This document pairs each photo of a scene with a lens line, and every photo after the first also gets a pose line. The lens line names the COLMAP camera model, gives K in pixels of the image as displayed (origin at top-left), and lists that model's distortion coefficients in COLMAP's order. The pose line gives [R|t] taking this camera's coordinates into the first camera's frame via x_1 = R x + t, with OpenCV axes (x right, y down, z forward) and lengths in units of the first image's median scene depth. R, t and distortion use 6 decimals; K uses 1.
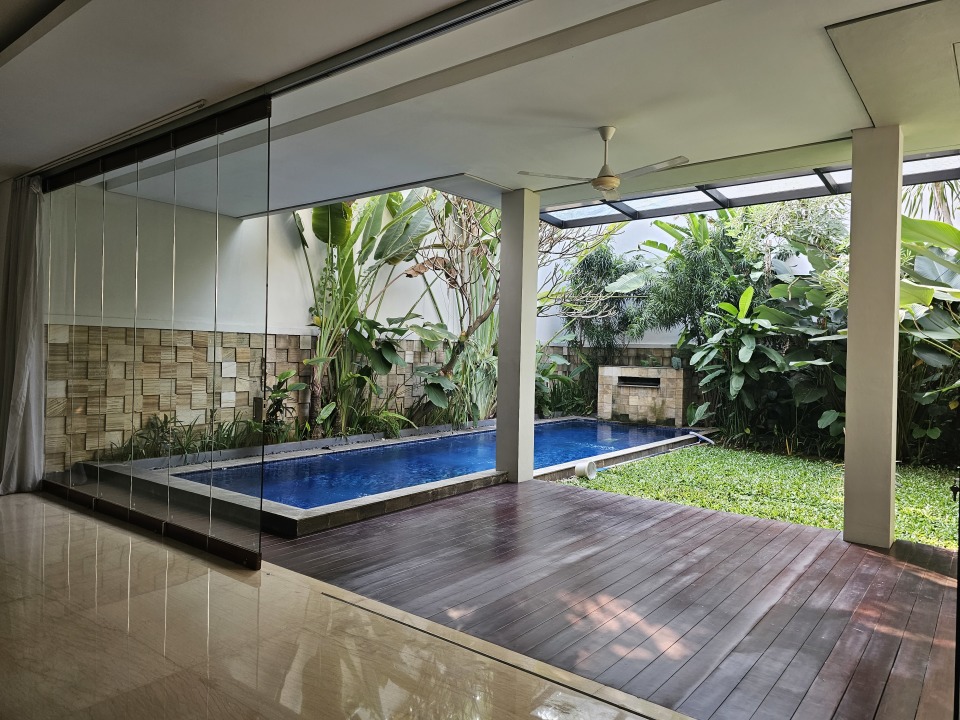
lens RADIAL K [[638.0, 0, 480.0], [0, 638.0, 360.0], [0, 0, 1]] dist [0.054780, -0.000938]
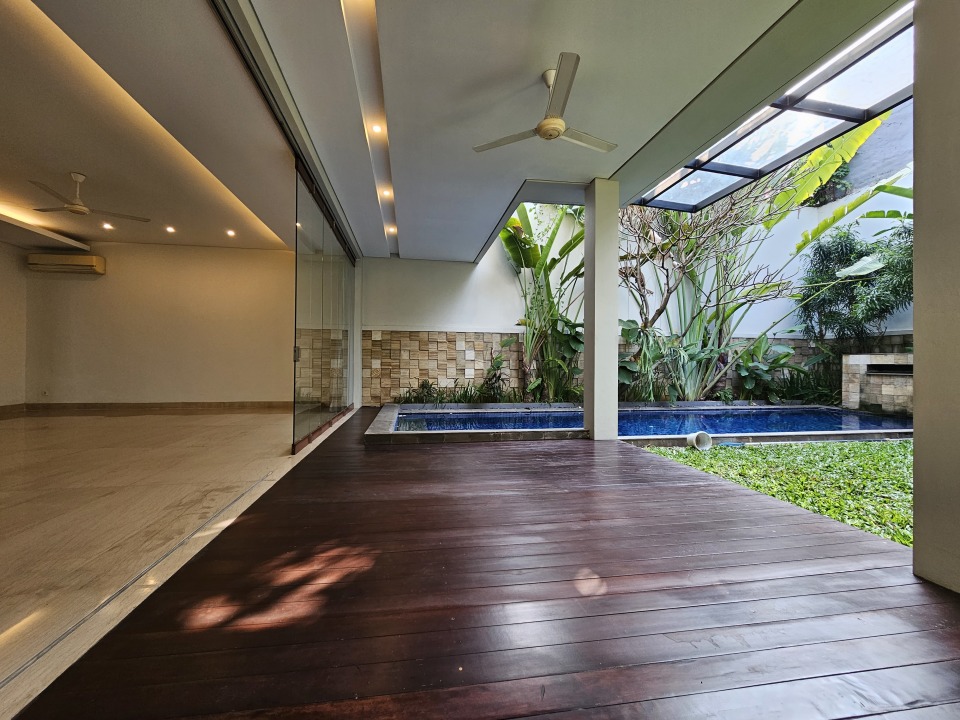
lens RADIAL K [[392.4, 0, 480.0], [0, 392.4, 360.0], [0, 0, 1]] dist [-0.003666, -0.000432]
pose [[0.735377, -0.024126, -0.677229, 0.292408], [0.002068, 0.999441, -0.033359, 0.058334], [0.677655, 0.023131, 0.735016, 0.276537]]
